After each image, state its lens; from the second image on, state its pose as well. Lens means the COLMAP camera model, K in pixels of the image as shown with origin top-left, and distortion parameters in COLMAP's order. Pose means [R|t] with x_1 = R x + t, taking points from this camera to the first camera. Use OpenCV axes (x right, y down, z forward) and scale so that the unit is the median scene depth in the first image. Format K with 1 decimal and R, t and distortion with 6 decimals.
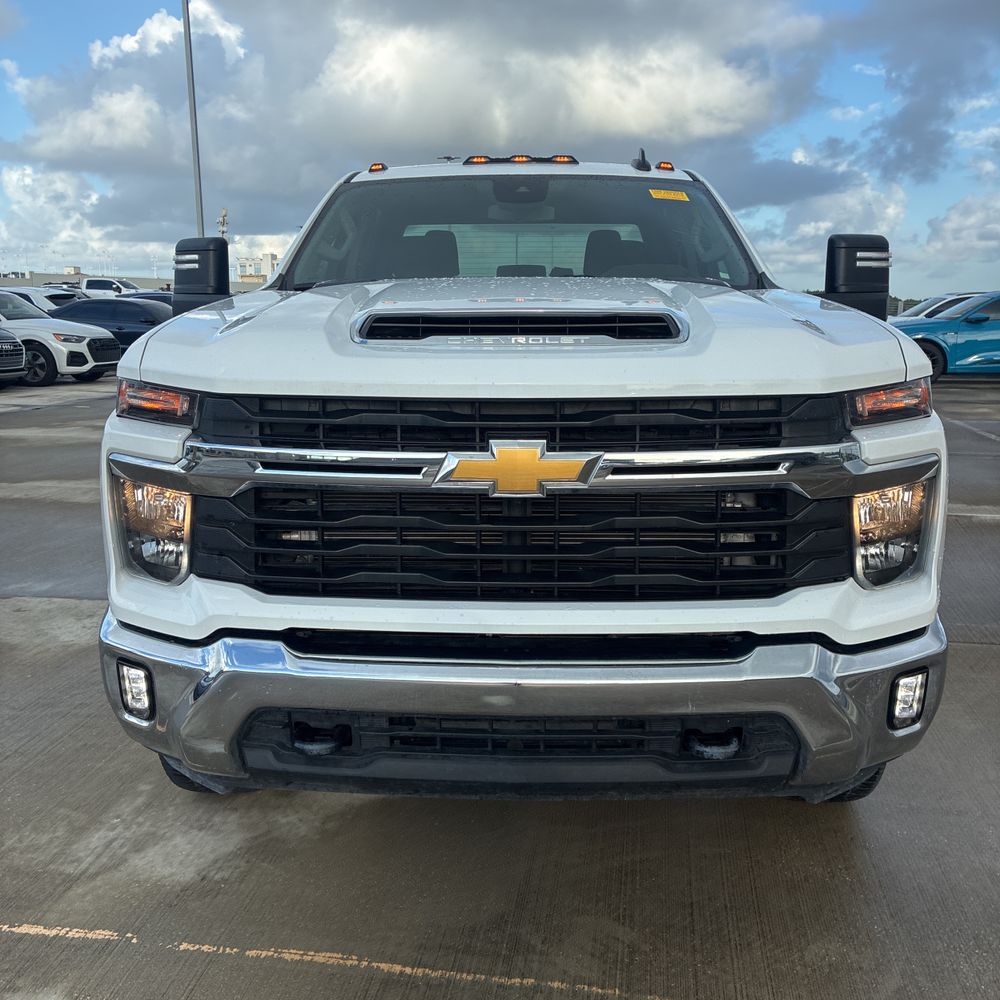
lens RADIAL K [[990.1, 0, 500.0], [0, 990.1, 500.0], [0, 0, 1]] dist [0.034073, -0.005578]
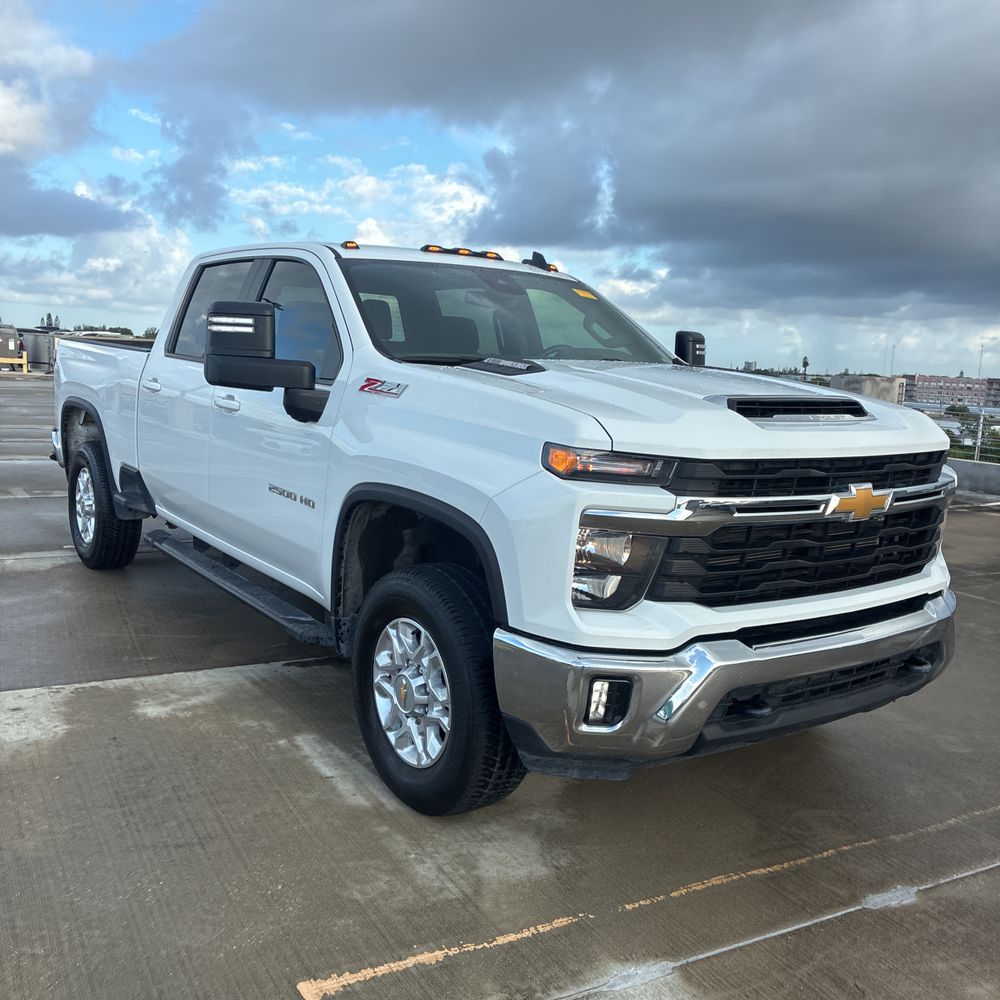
lens RADIAL K [[996.8, 0, 459.7], [0, 996.8, 498.2], [0, 0, 1]] dist [0.048256, 0.009732]
pose [[0.798227, -0.055014, 0.599839, -0.772803], [0.077941, 0.996882, -0.012290, -0.036686], [-0.597293, 0.056562, 0.800026, 0.065845]]
